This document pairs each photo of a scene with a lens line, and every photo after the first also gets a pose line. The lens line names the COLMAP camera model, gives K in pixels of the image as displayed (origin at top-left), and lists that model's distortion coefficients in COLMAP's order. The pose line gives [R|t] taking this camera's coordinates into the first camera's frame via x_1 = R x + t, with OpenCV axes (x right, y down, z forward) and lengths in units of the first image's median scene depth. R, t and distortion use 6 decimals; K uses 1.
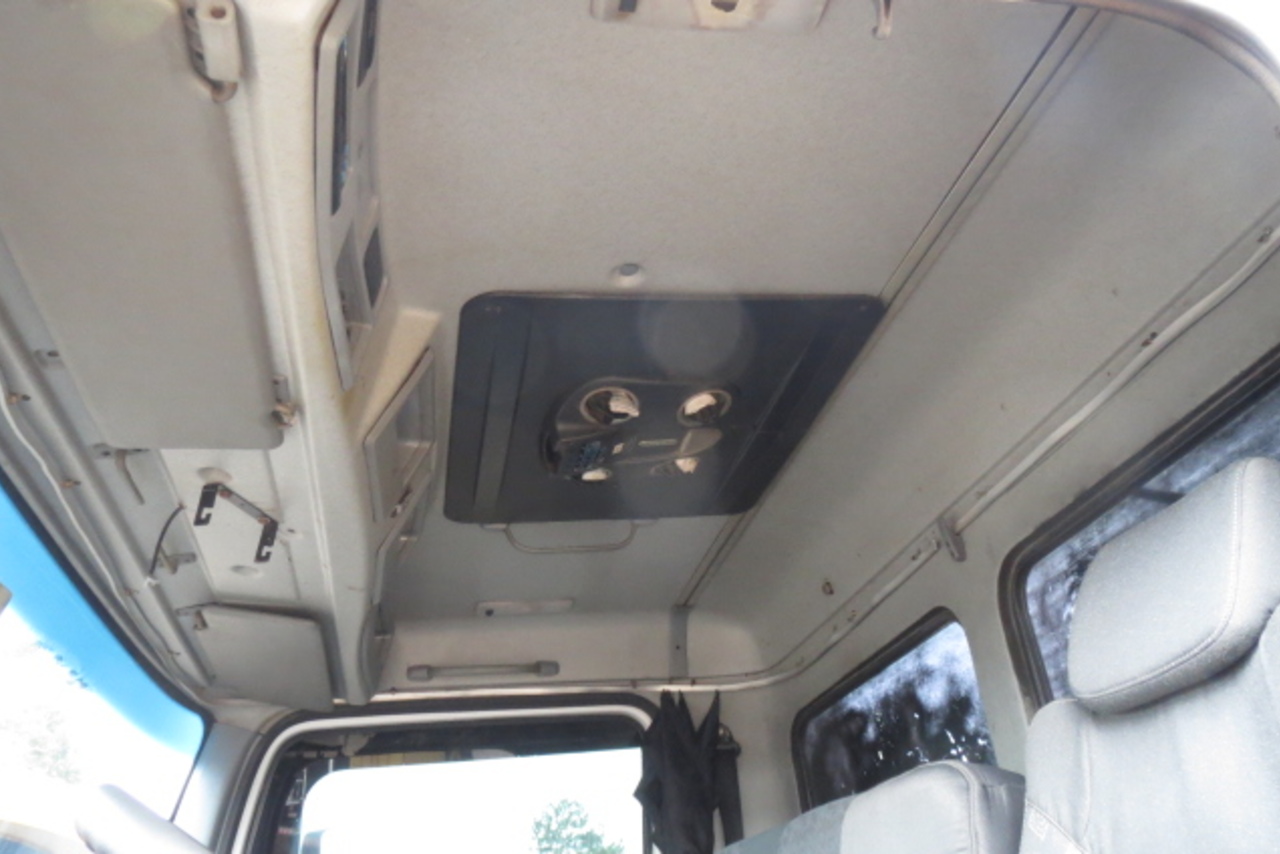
lens RADIAL K [[1081.6, 0, 640.0], [0, 1081.6, 427.0], [0, 0, 1]] dist [-0.007345, 0.004484]
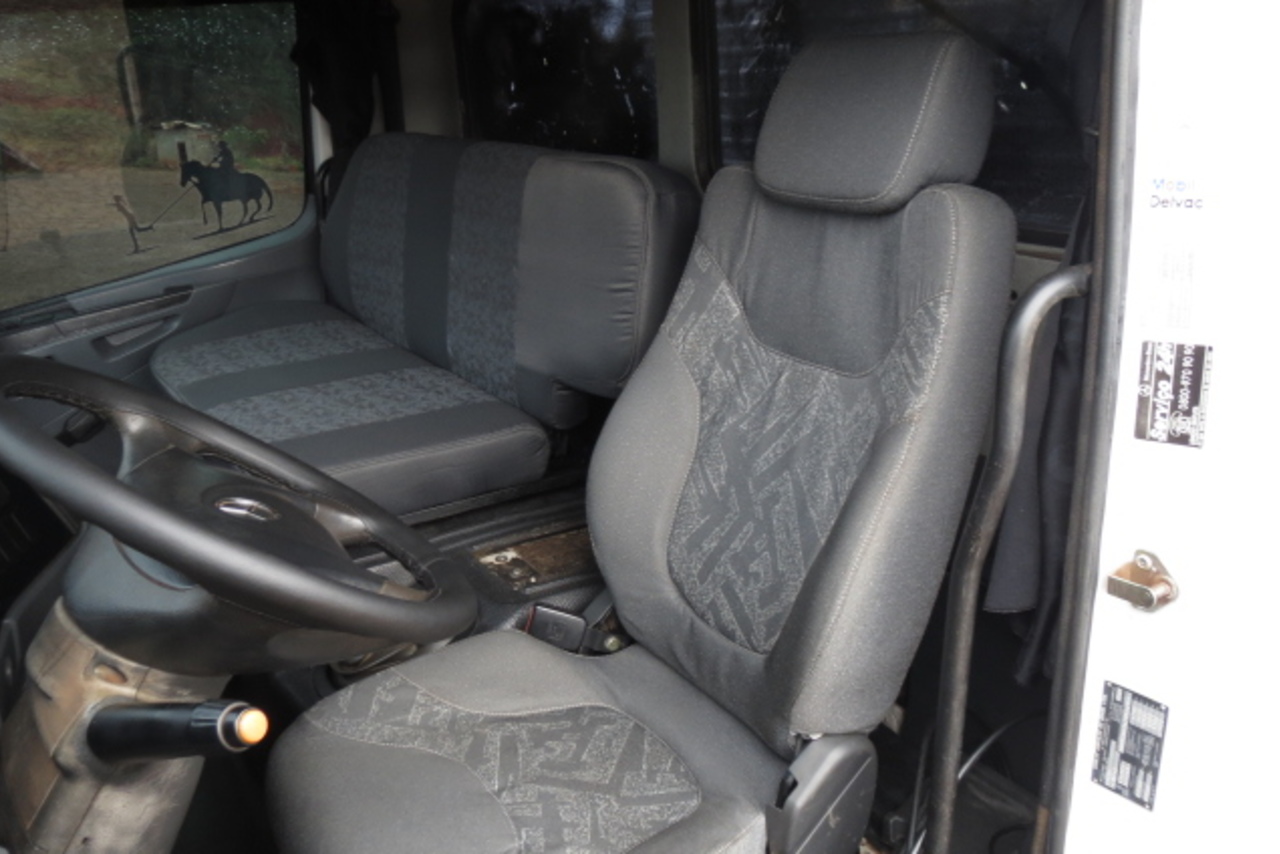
lens RADIAL K [[1081.6, 0, 640.0], [0, 1081.6, 427.0], [0, 0, 1]] dist [-0.007345, 0.004484]
pose [[0.936400, -0.065591, 0.344749, -0.109387], [-0.197760, 0.712914, 0.672789, -0.235496], [-0.289905, -0.698177, 0.654602, 0.025362]]
